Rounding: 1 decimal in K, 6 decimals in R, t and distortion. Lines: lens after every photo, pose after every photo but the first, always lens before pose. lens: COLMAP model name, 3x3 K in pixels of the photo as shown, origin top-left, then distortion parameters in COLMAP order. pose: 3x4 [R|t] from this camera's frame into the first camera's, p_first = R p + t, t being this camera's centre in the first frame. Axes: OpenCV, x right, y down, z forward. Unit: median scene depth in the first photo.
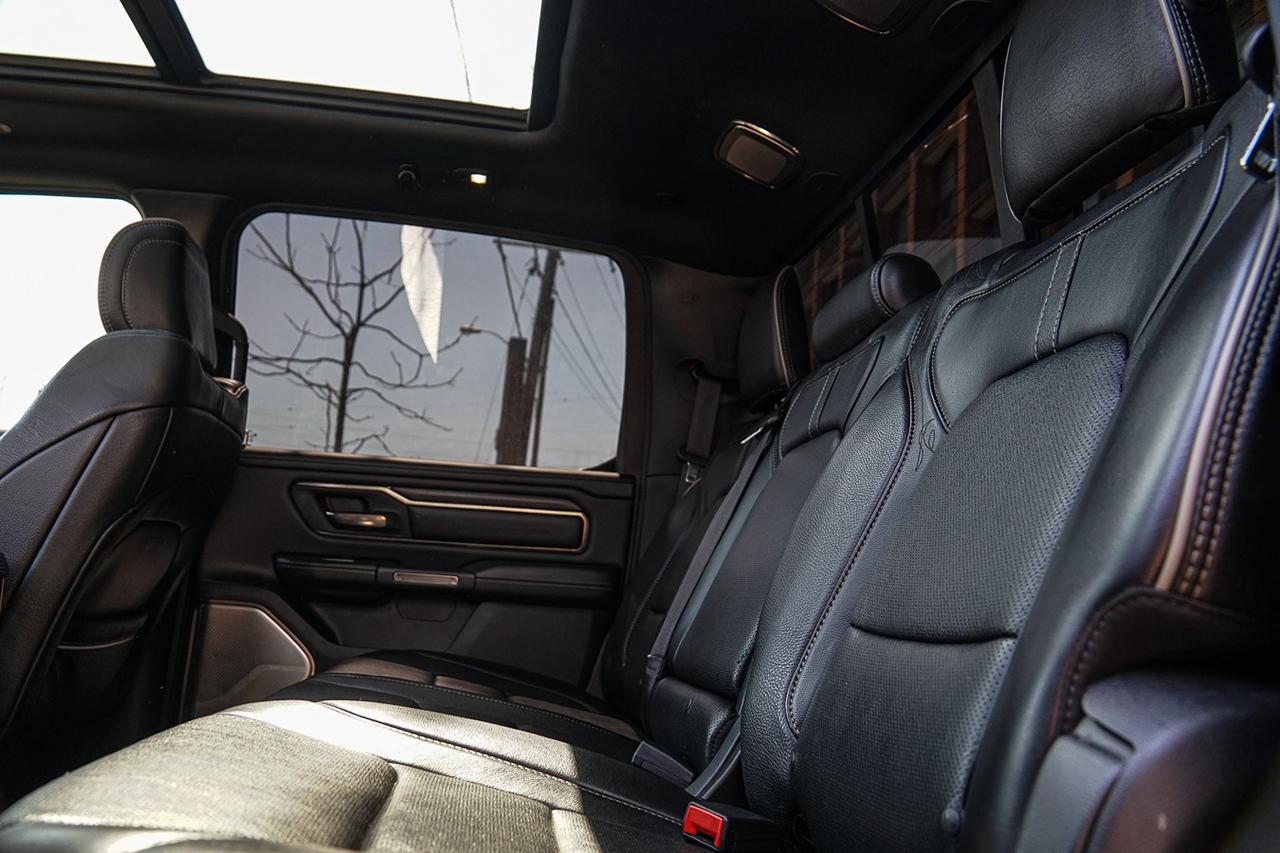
lens RADIAL K [[997.5, 0, 633.8], [0, 997.5, 419.8], [0, 0, 1]] dist [-0.130307, 0.087445]
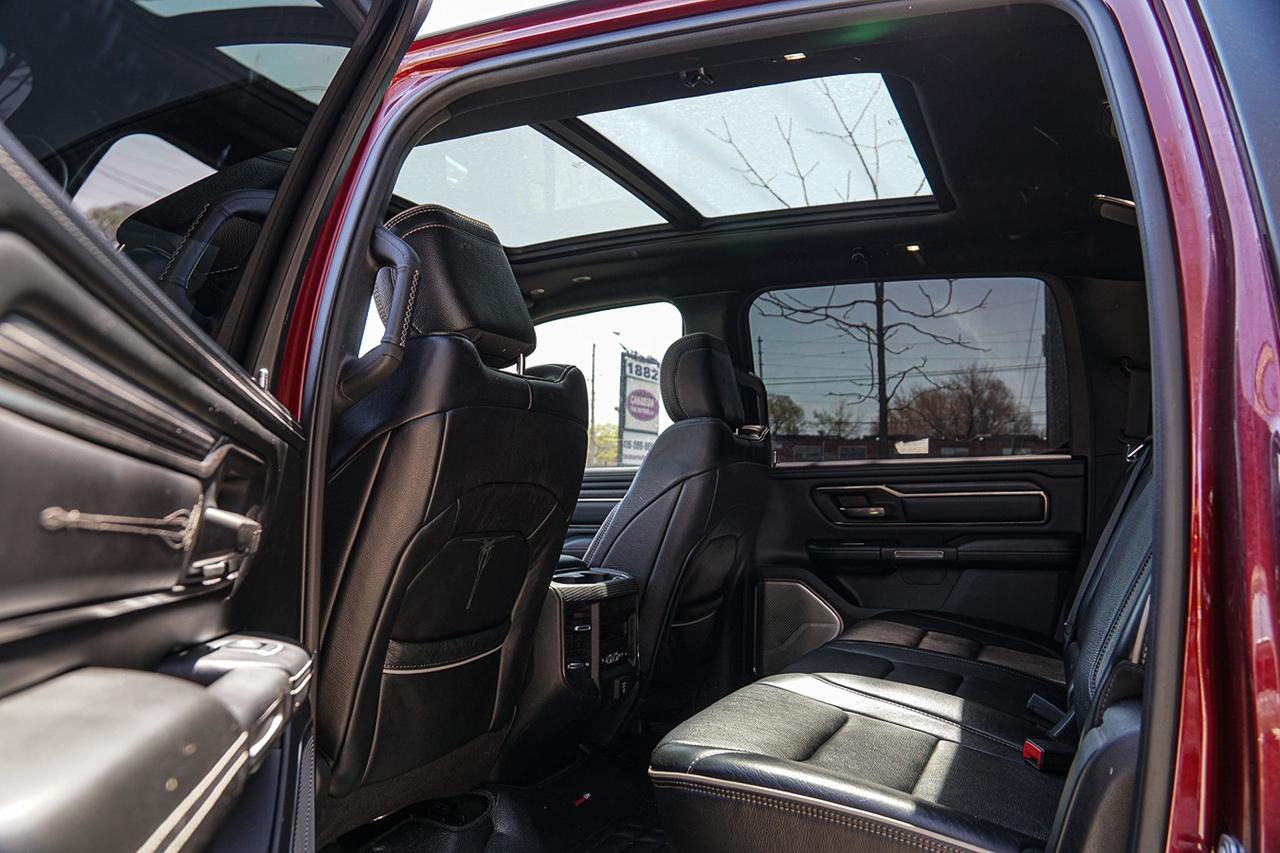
lens RADIAL K [[997.5, 0, 637.0], [0, 997.5, 429.8], [0, 0, 1]] dist [-0.130307, 0.087445]
pose [[0.846567, -0.098743, -0.523044, 0.171669], [0.150230, 0.987017, 0.056819, -0.131187], [0.510642, -0.126678, 0.850410, -0.273330]]
